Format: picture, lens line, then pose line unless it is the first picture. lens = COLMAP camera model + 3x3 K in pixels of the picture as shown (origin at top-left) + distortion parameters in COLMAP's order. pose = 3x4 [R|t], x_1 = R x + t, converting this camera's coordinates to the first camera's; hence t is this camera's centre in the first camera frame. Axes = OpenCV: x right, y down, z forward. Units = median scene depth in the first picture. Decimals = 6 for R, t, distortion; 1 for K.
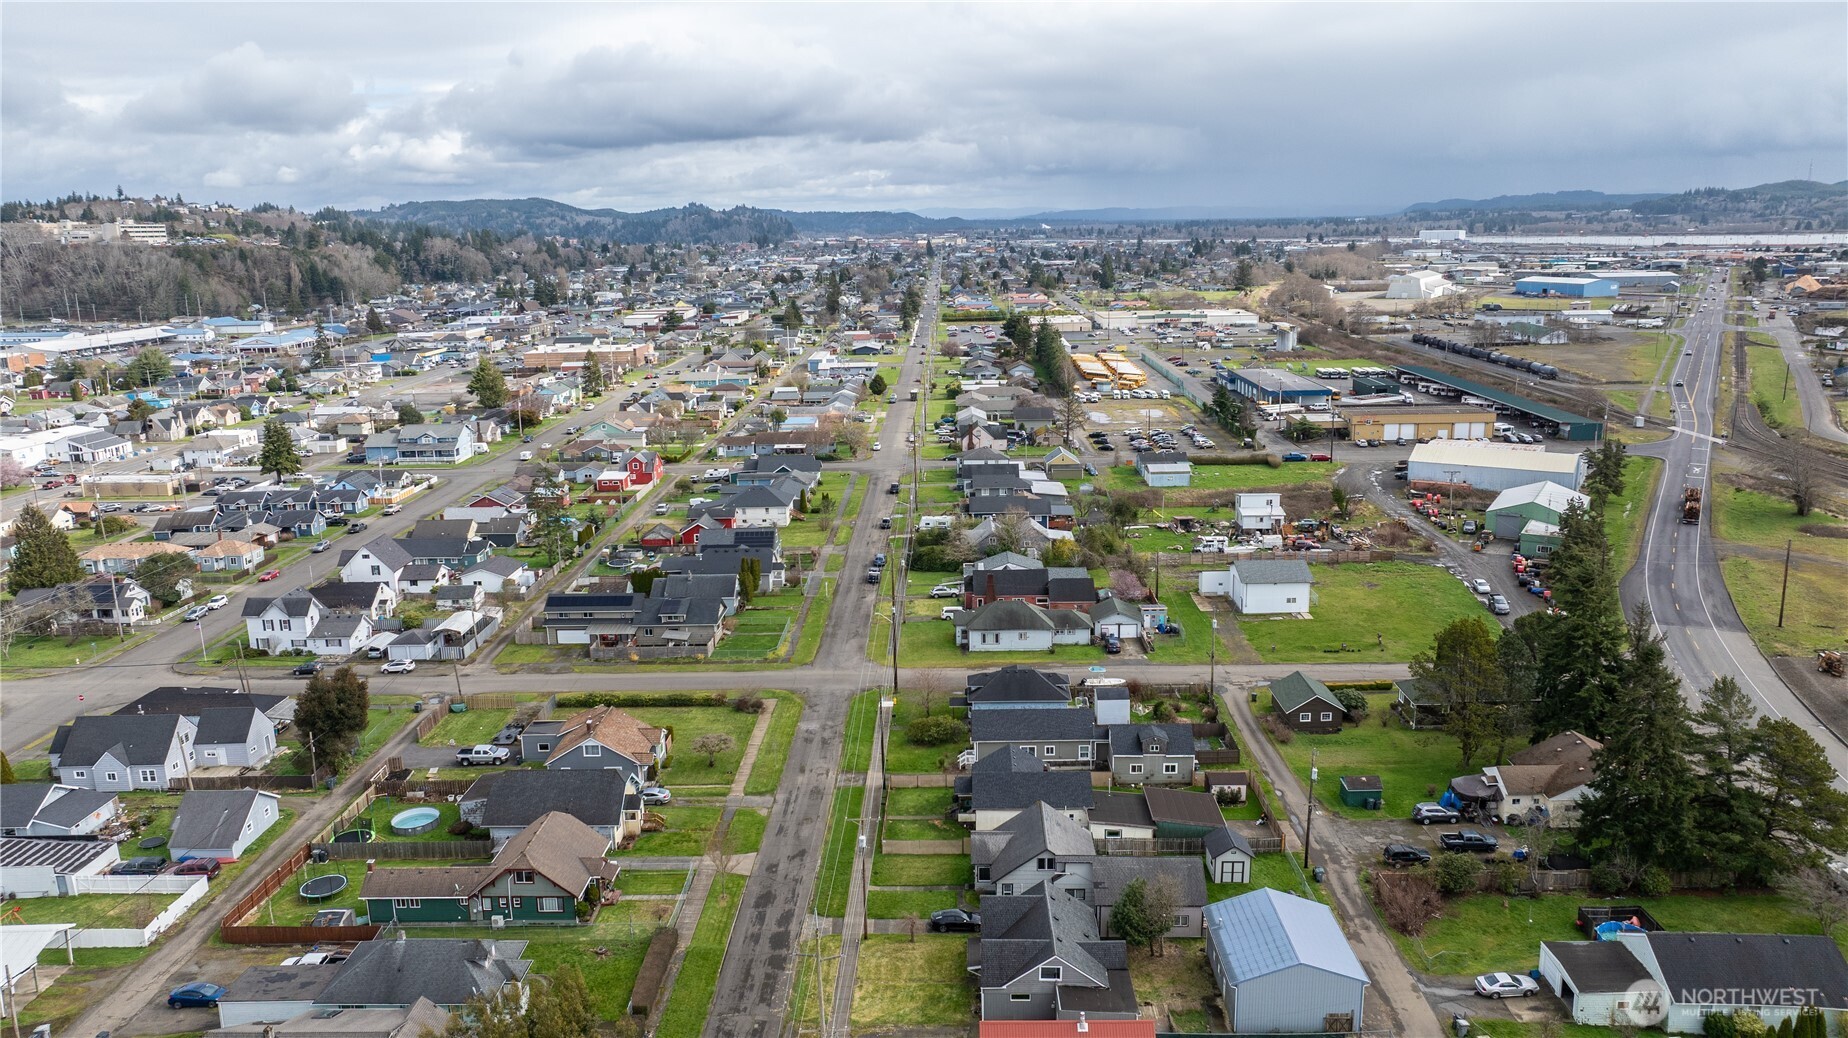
lens RADIAL K [[1292.9, 0, 924.0], [0, 1292.9, 519.0], [0, 0, 1]] dist [0.000226, -0.069314]
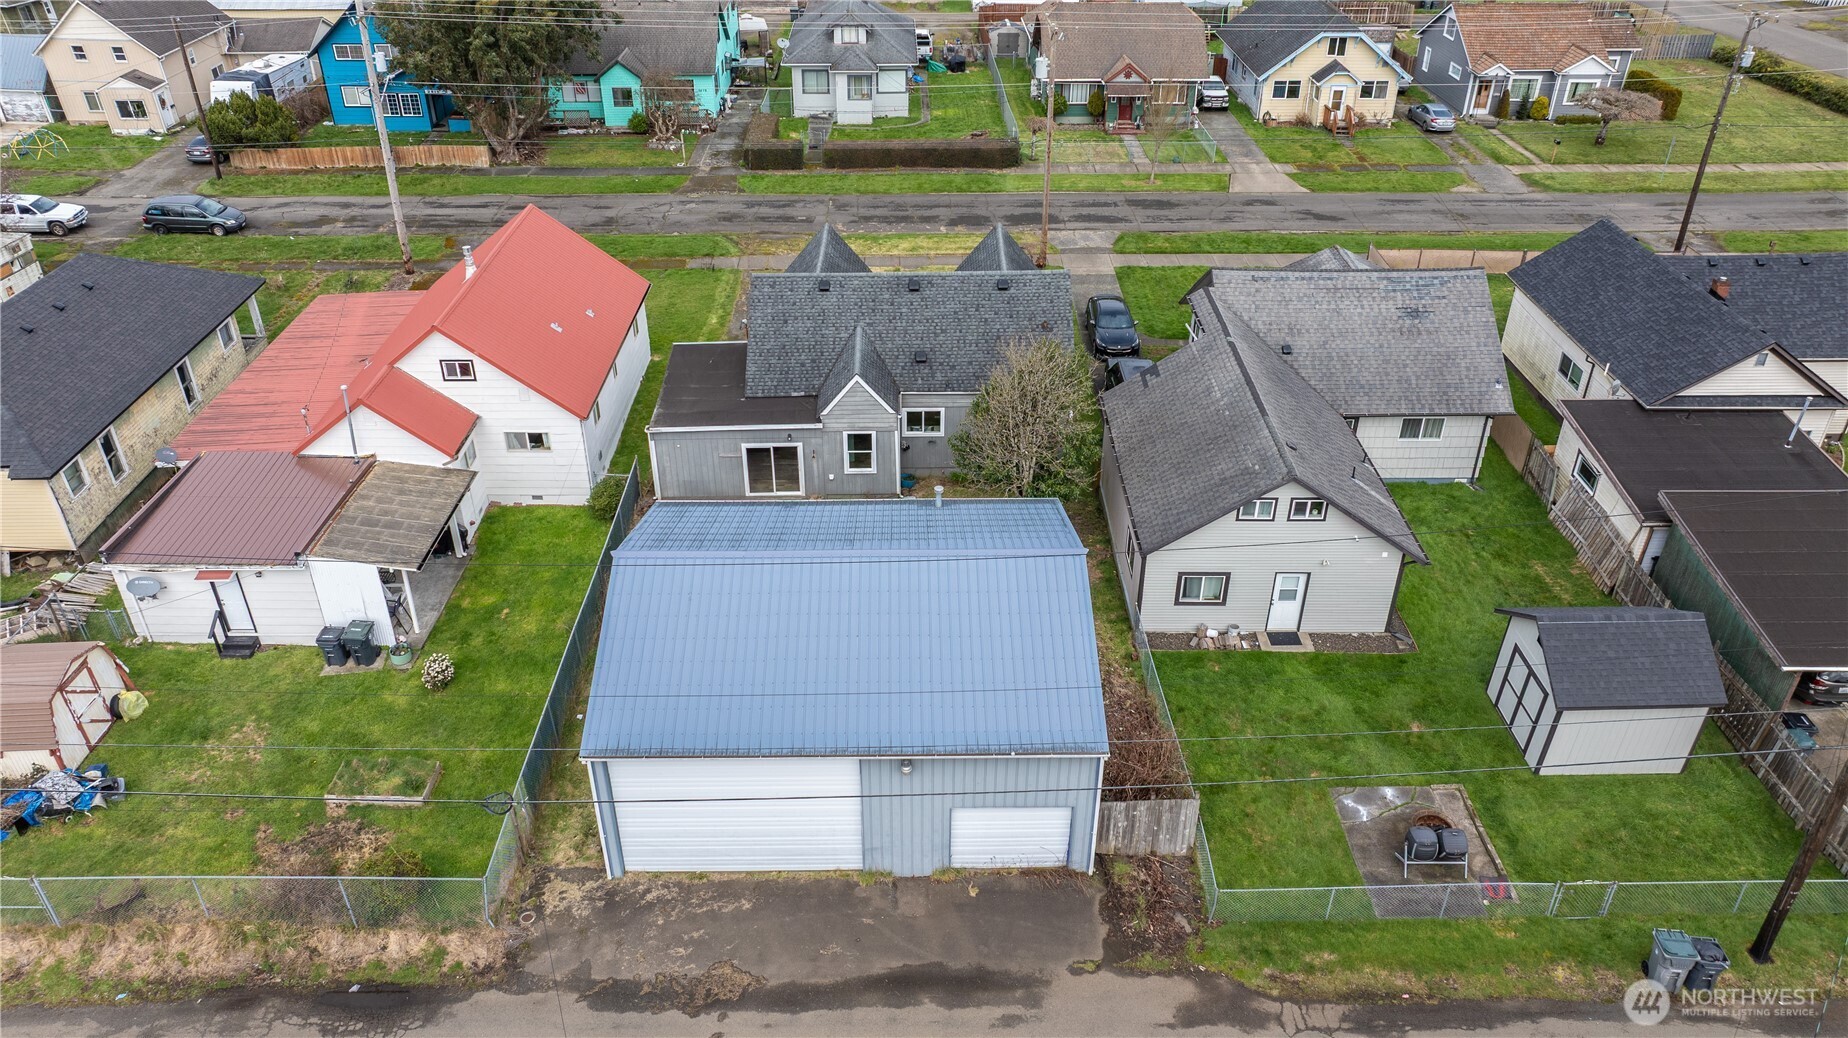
lens RADIAL K [[1305.1, 0, 923.4], [0, 1305.1, 511.6], [0, 0, 1]] dist [-0.006182, -0.003644]
pose [[0.038143, 0.544864, -0.837656, 0.410023], [-0.226367, 0.821186, 0.523843, 0.106923], [0.973295, 0.169637, 0.154662, 0.742548]]
